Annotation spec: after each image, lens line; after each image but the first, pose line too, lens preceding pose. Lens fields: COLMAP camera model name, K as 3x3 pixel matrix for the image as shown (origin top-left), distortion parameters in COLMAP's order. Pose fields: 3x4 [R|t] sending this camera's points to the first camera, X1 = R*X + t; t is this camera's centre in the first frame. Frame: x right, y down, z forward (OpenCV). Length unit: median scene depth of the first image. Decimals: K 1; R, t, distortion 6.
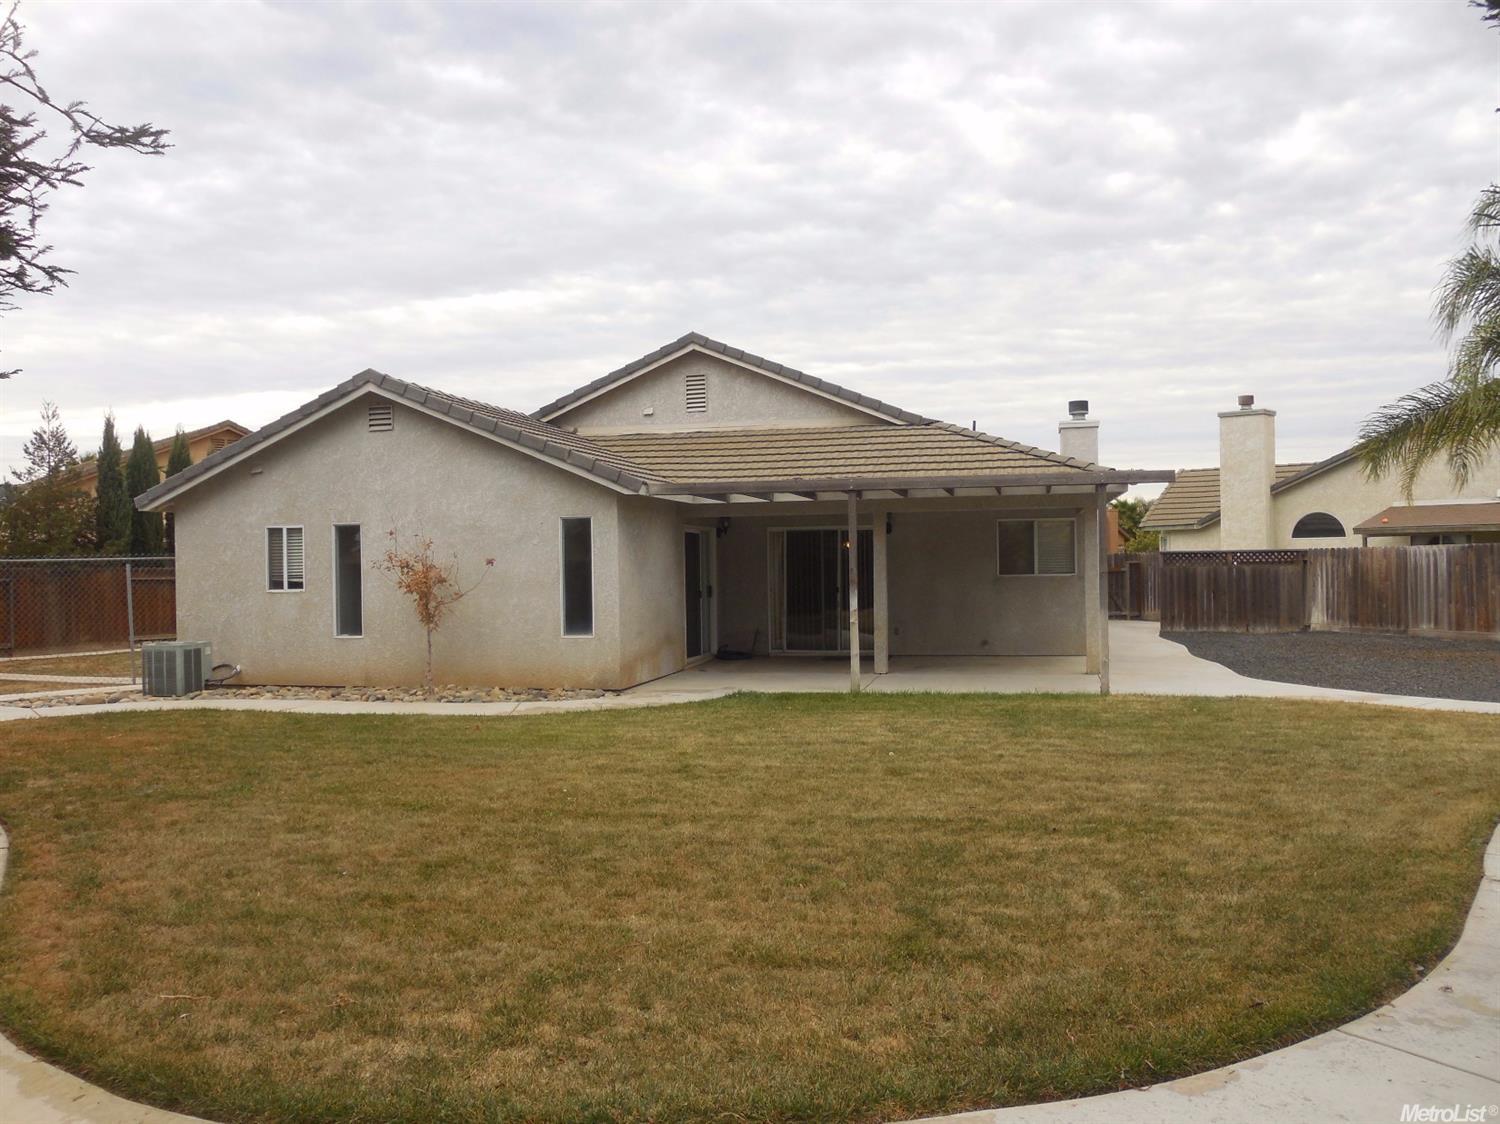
lens RADIAL K [[1156.8, 0, 750.0], [0, 1156.8, 562.0], [0, 0, 1]] dist [-0.047467, 0.007958]
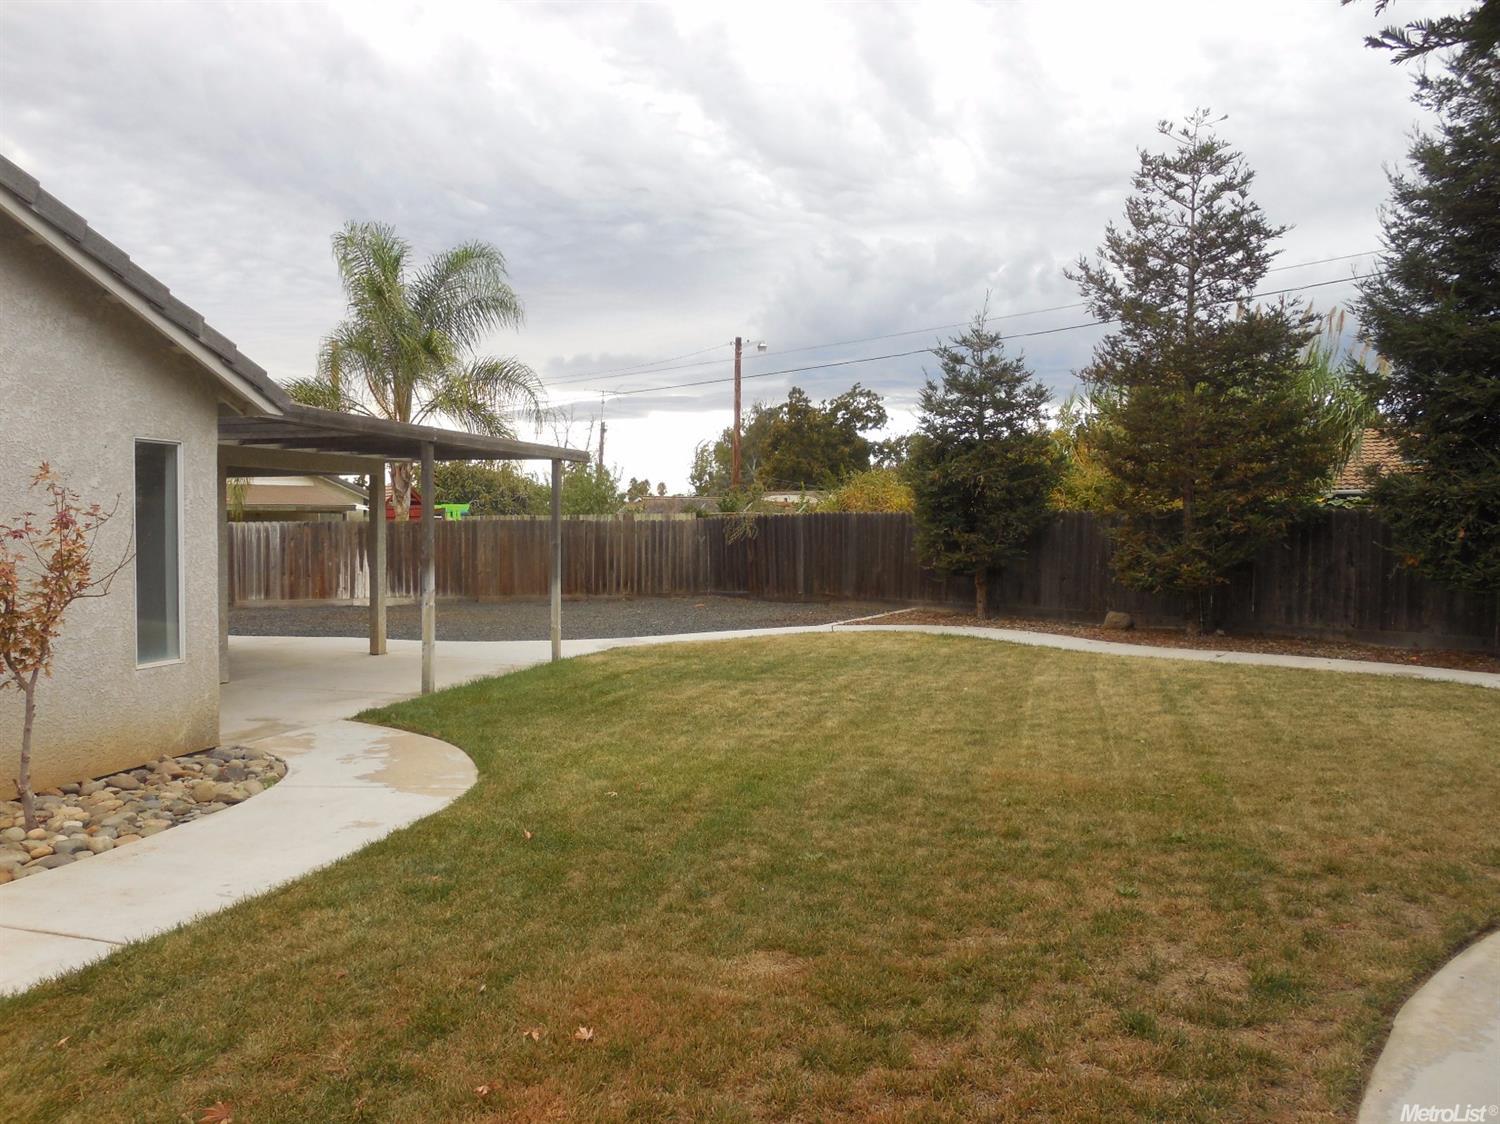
lens RADIAL K [[1156.8, 0, 750.0], [0, 1156.8, 562.0], [0, 0, 1]] dist [-0.047467, 0.007958]
pose [[0.045710, -0.015800, 0.998830, -0.471415], [0.001381, 0.999875, 0.015754, 0.006714], [-0.998954, 0.000659, 0.045726, 0.496157]]
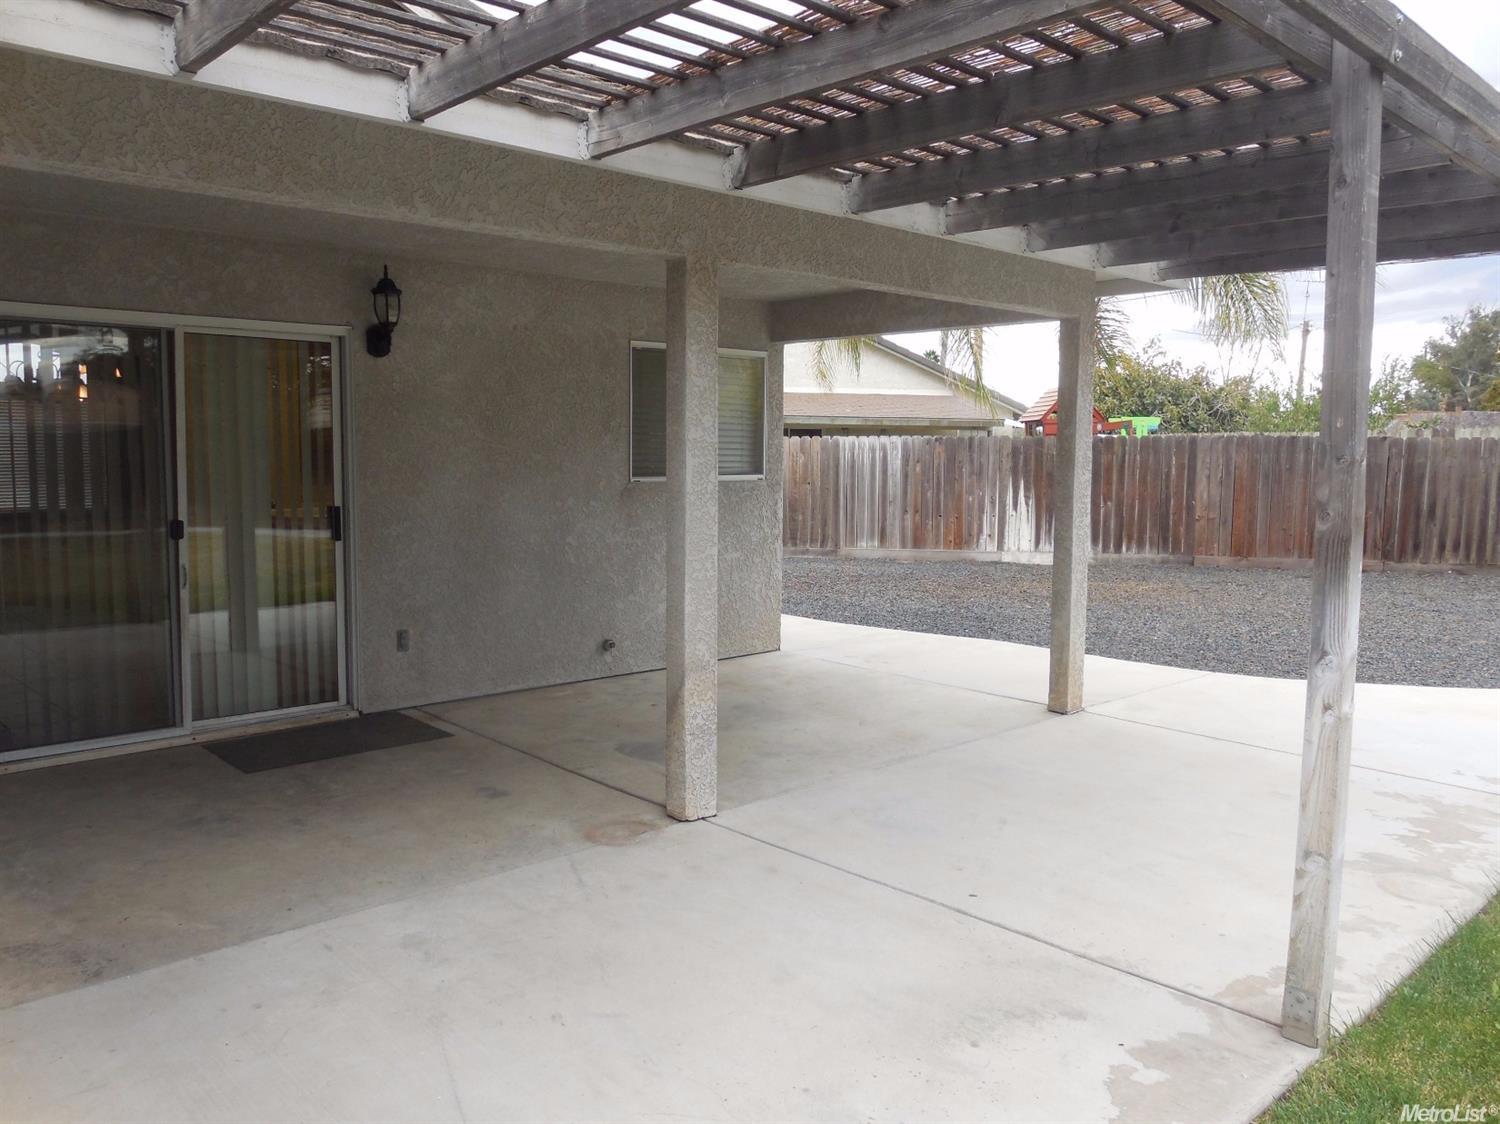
lens RADIAL K [[1156.8, 0, 750.0], [0, 1156.8, 562.0], [0, 0, 1]] dist [-0.047467, 0.007958]
pose [[0.550183, -0.061039, 0.832810, -0.089606], [-0.011811, 0.996656, 0.080851, 0.007165], [-0.834961, -0.054319, 0.547622, 0.657533]]
